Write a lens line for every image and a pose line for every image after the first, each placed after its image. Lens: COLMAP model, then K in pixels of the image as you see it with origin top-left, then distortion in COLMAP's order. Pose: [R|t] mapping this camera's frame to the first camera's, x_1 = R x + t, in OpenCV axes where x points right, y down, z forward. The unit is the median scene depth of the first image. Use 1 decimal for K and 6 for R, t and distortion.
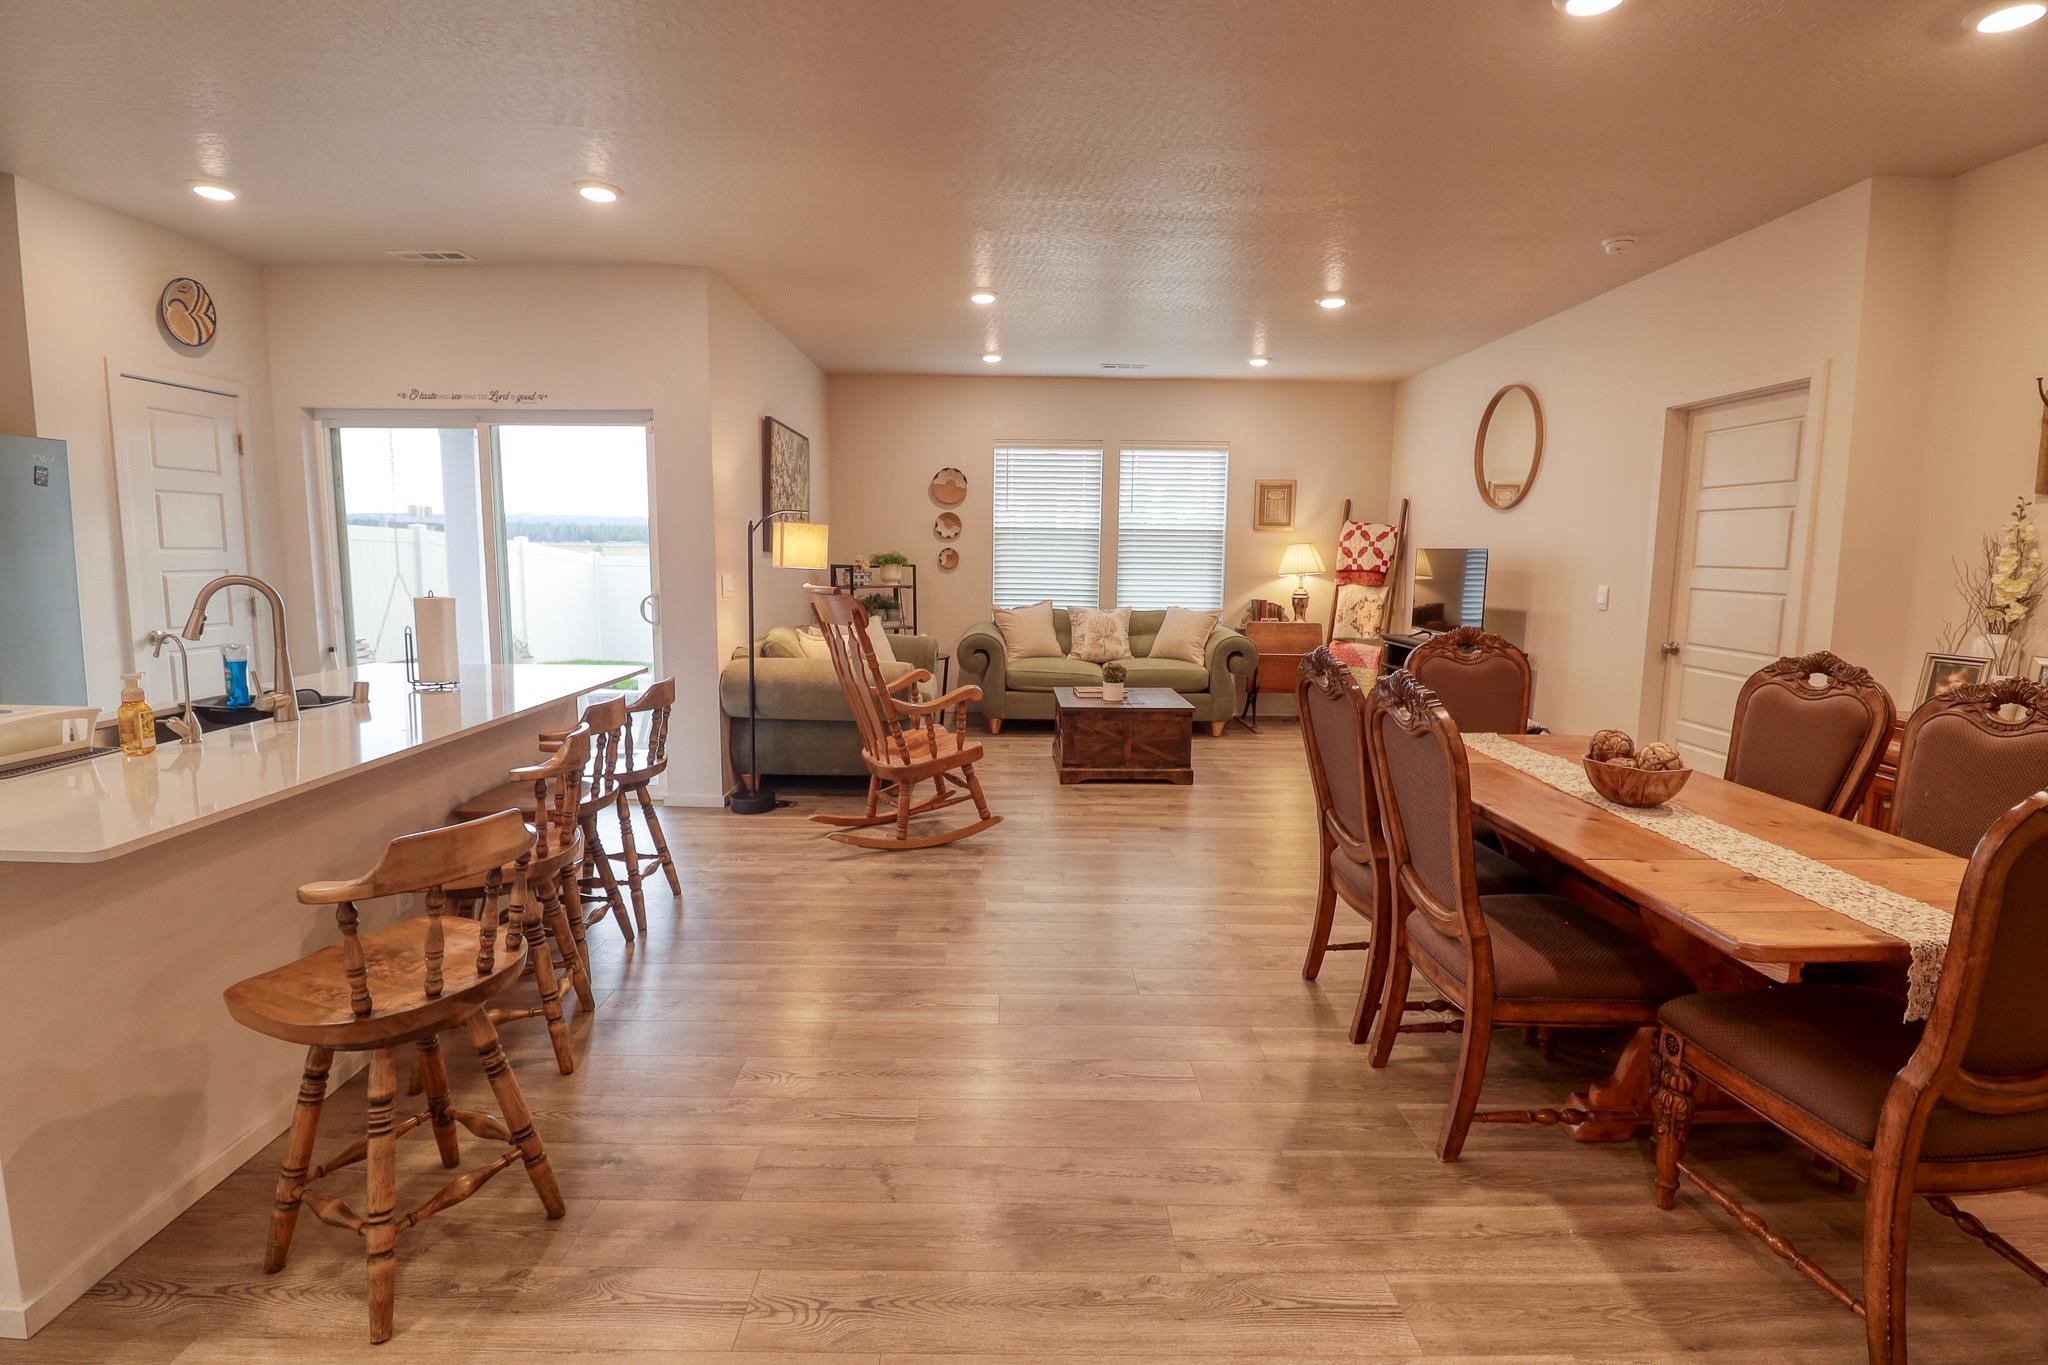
lens RADIAL K [[945.6, 0, 1020.7], [0, 945.6, 659.8], [0, 0, 1]] dist [-0.002466, -0.011347]
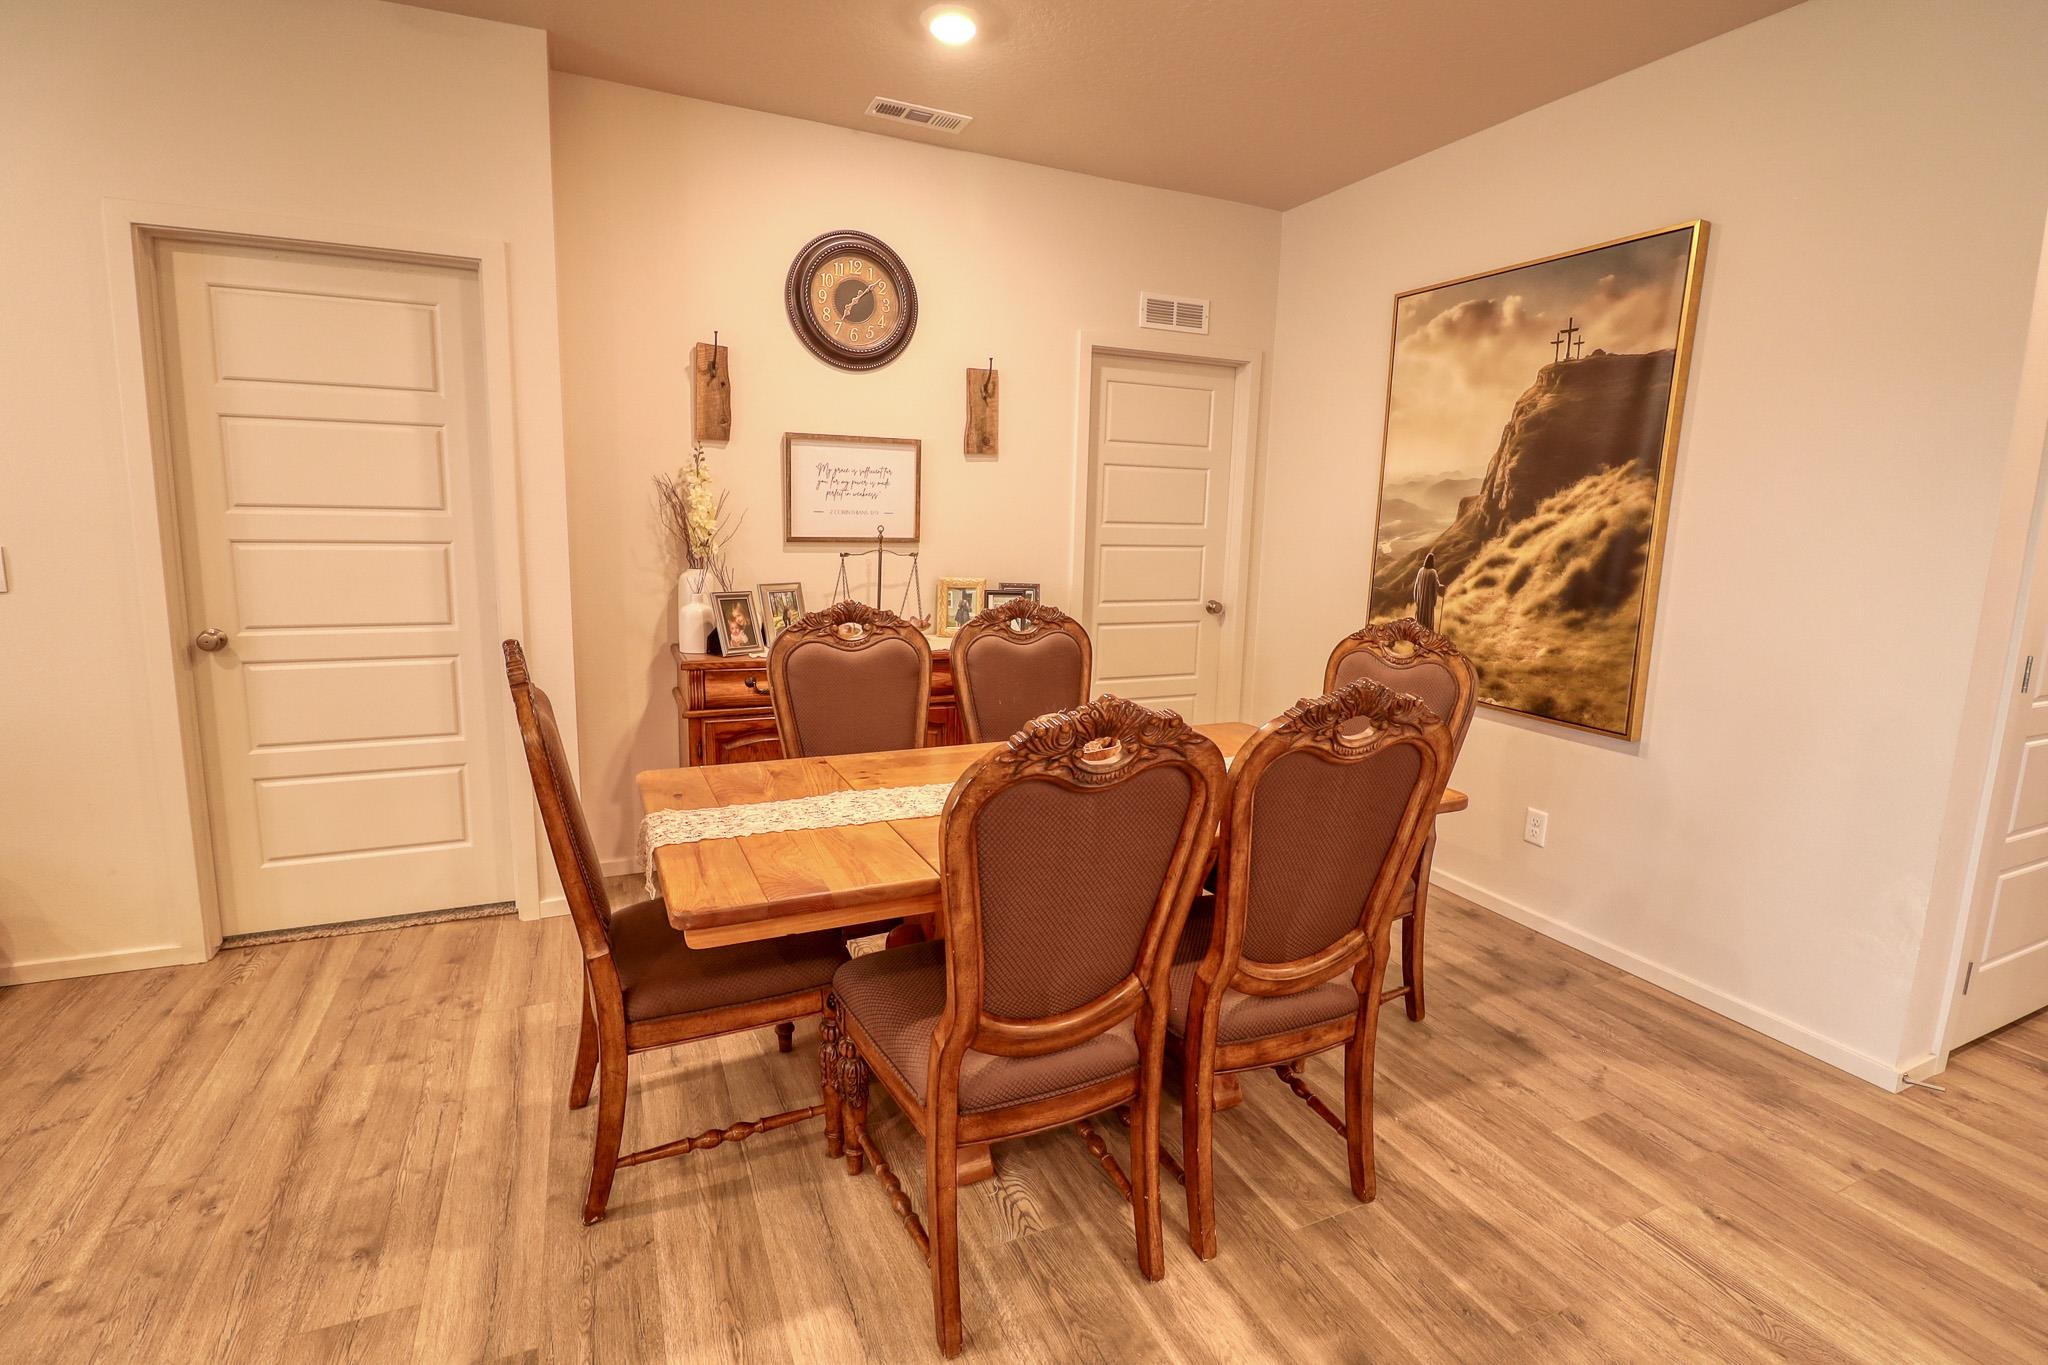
lens RADIAL K [[945.6, 0, 1009.5], [0, 945.6, 659.9], [0, 0, 1]] dist [-0.002466, -0.011347]
pose [[-0.406672, -0.165181, 0.898517, -0.064587], [0.074807, 0.974195, 0.212951, -0.086478], [-0.910506, 0.153817, -0.383821, 0.729519]]
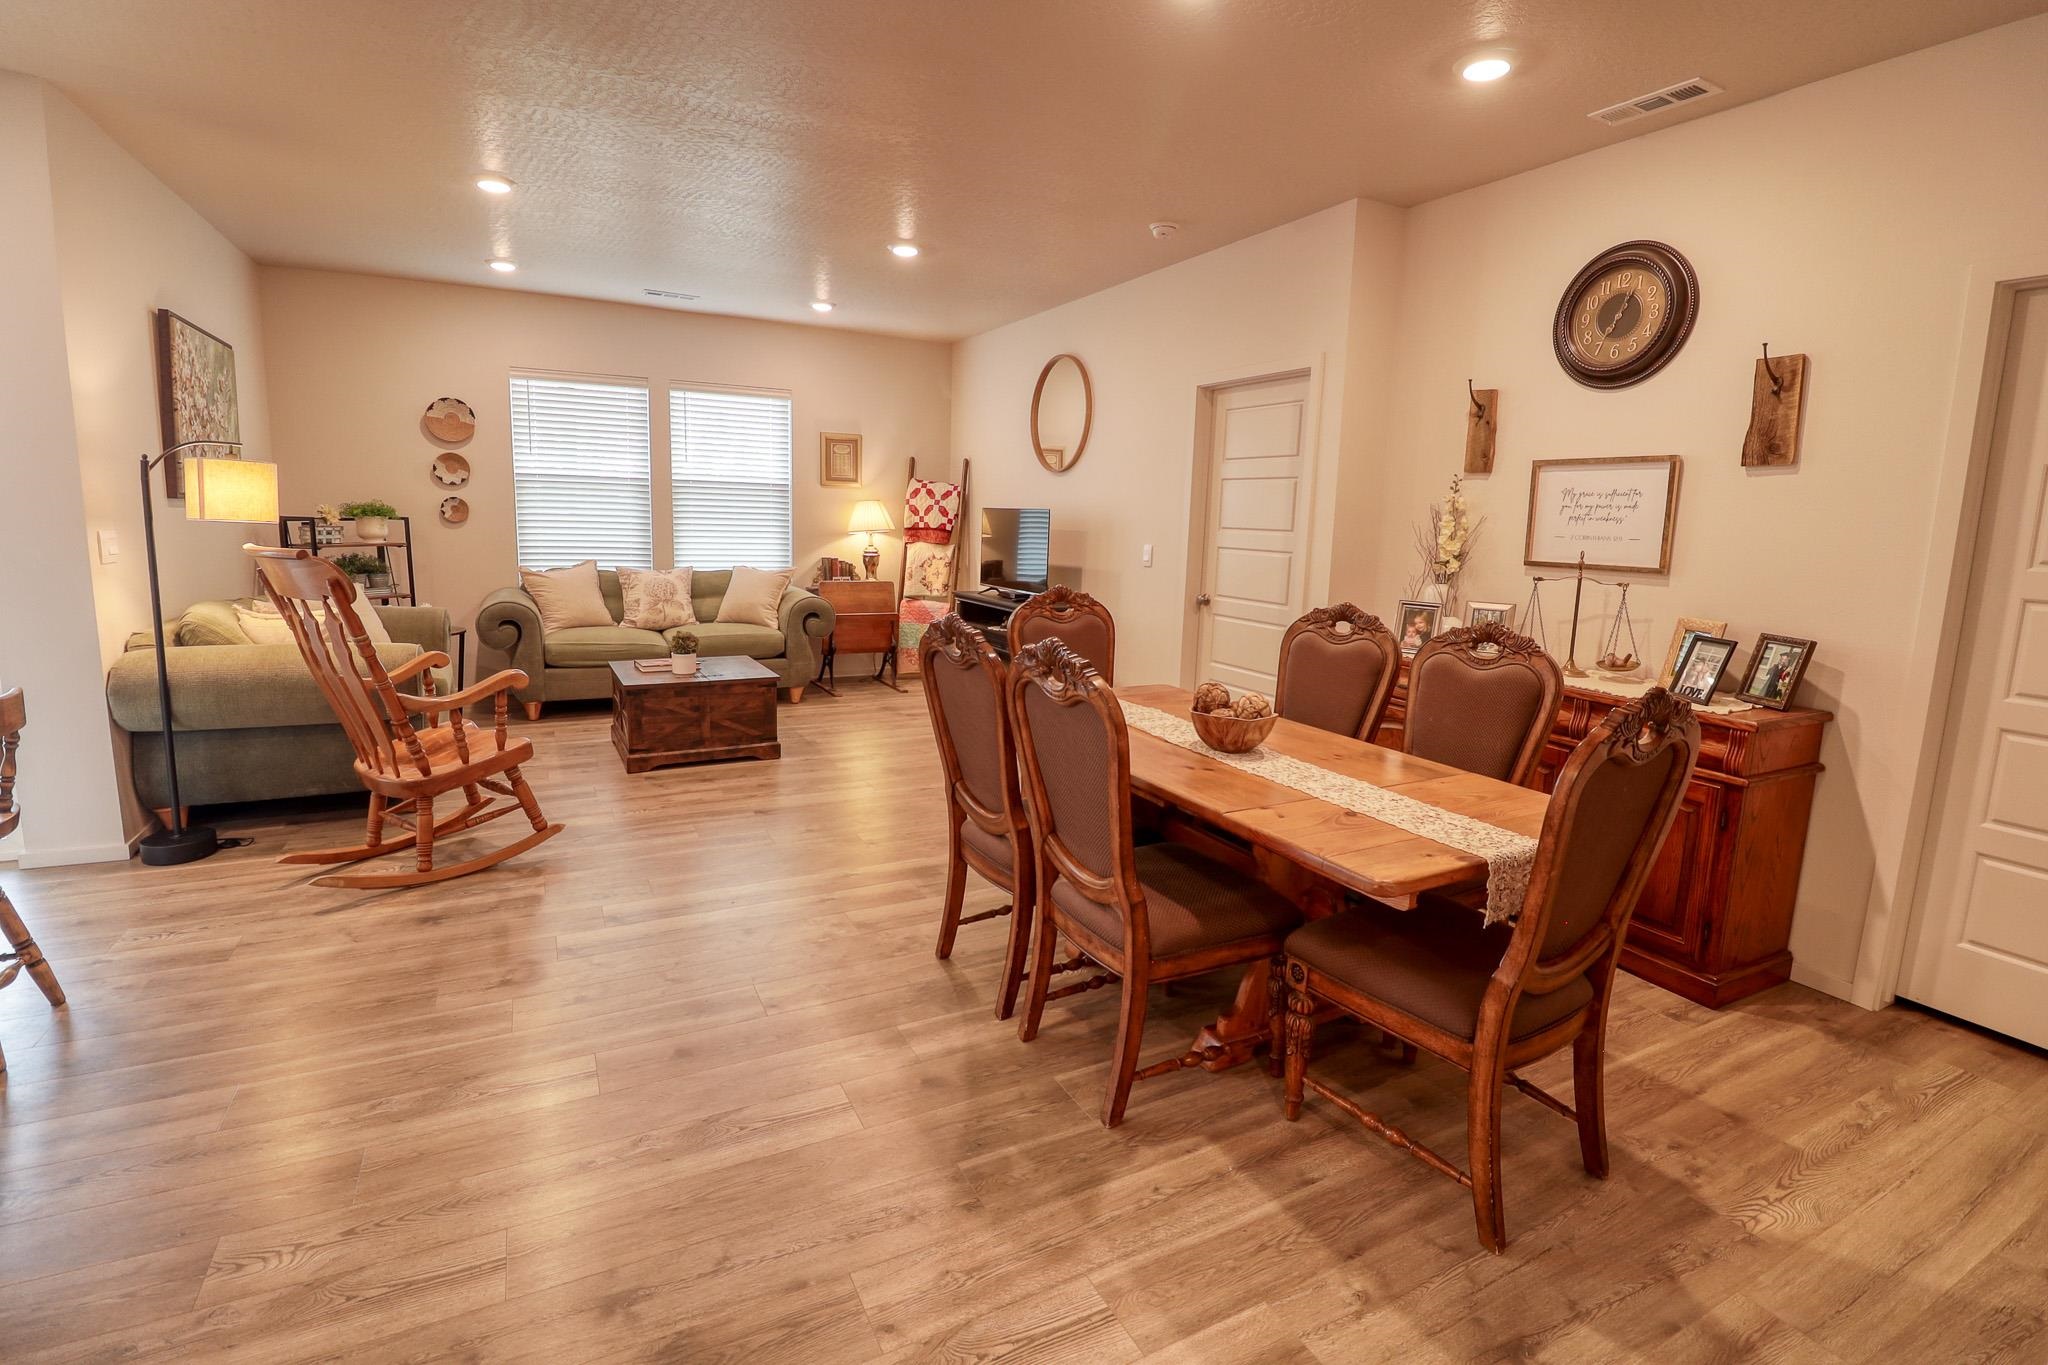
lens RADIAL K [[945.6, 0, 1022.4], [0, 945.6, 658.9], [0, 0, 1]] dist [-0.002466, -0.011347]
pose [[0.889363, -0.055223, 0.453855, -0.027358], [0.034328, 0.997942, 0.054158, -0.009808], [-0.455912, -0.032586, 0.889428, 0.076183]]
